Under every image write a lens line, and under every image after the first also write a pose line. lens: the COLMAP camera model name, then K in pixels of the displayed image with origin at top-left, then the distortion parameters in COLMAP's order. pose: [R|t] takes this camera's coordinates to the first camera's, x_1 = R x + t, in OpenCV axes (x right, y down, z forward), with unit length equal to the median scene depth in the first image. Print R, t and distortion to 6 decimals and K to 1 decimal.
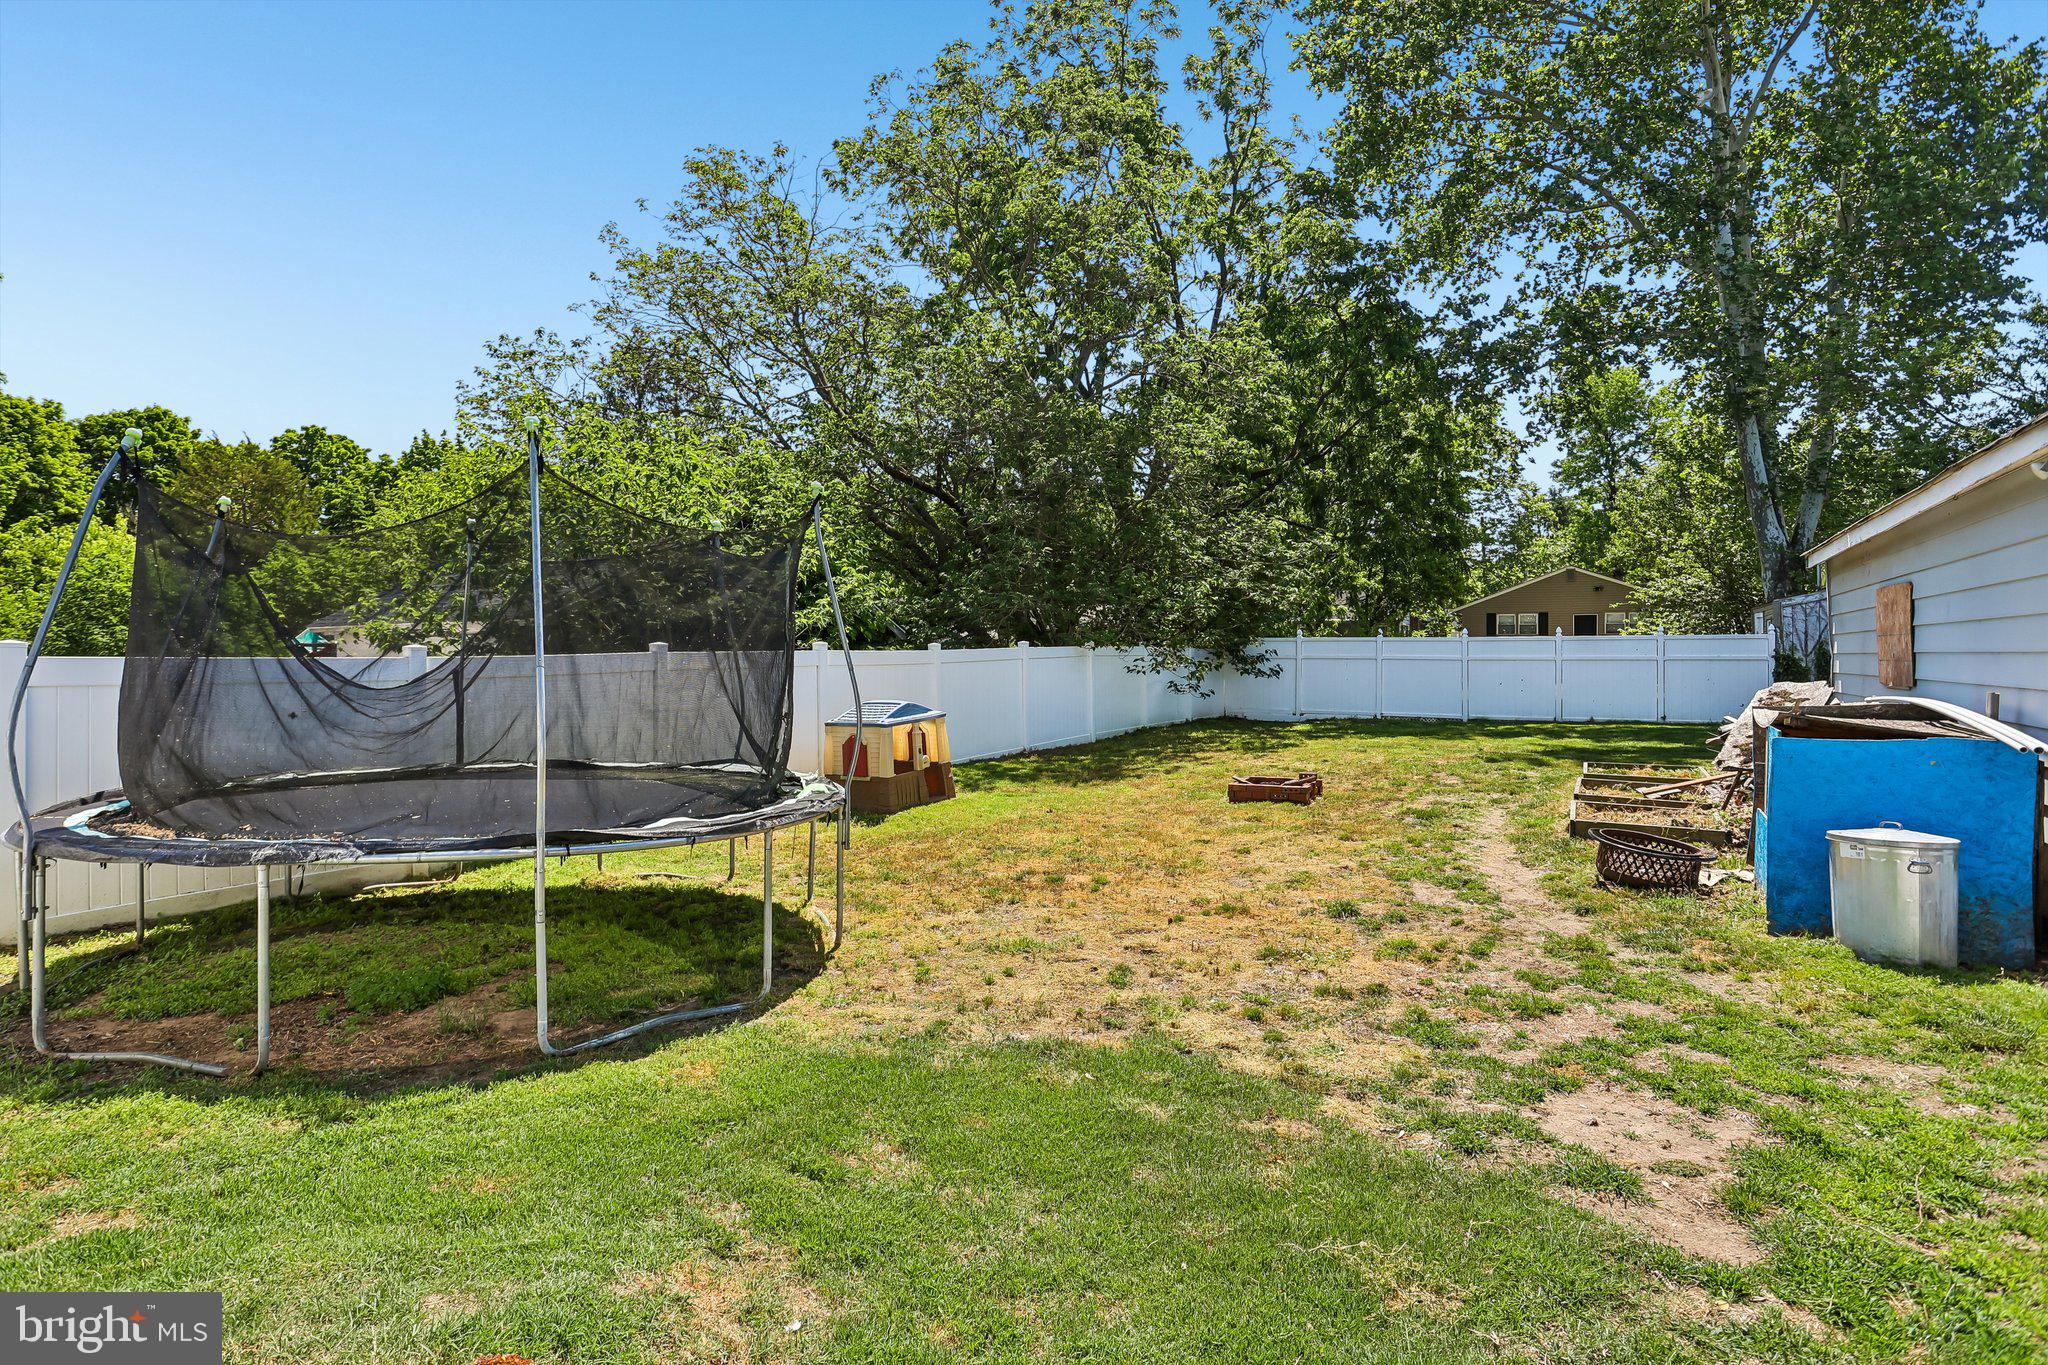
lens RADIAL K [[1033.8, 0, 1017.3], [0, 1033.8, 667.8], [0, 0, 1]] dist [-0.046012, 0.006501]
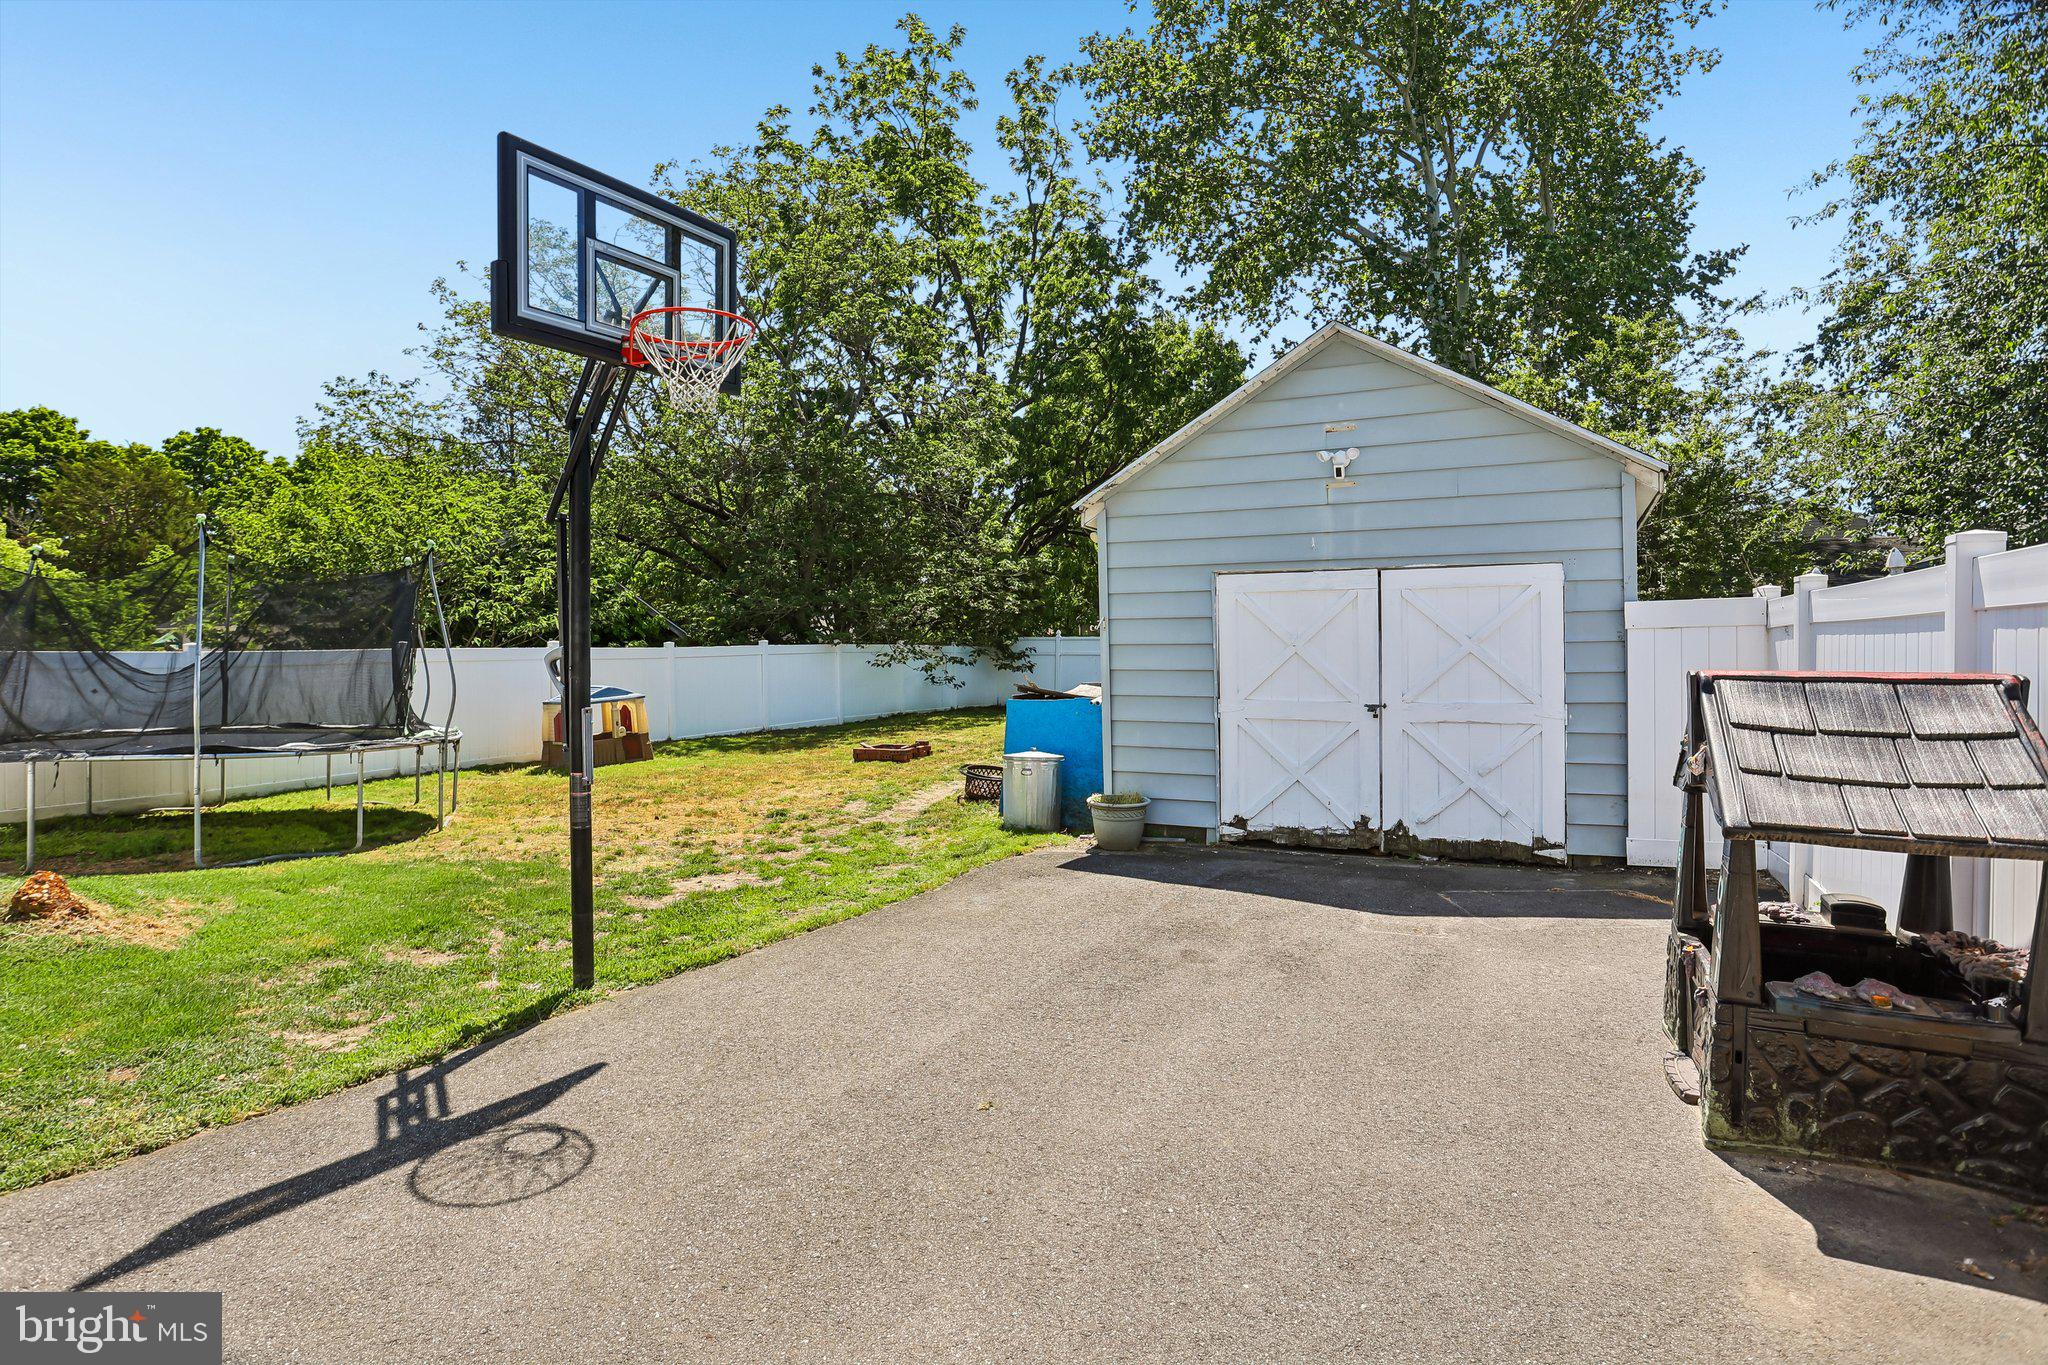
lens RADIAL K [[1033.8, 0, 1036.1], [0, 1033.8, 666.3], [0, 0, 1]] dist [-0.046012, 0.006501]
pose [[0.997443, -0.002472, 0.071426, 0.144502], [0.002549, 0.999996, -0.000986, 0.003874], [-0.071423, 0.001165, 0.997445, -0.144019]]
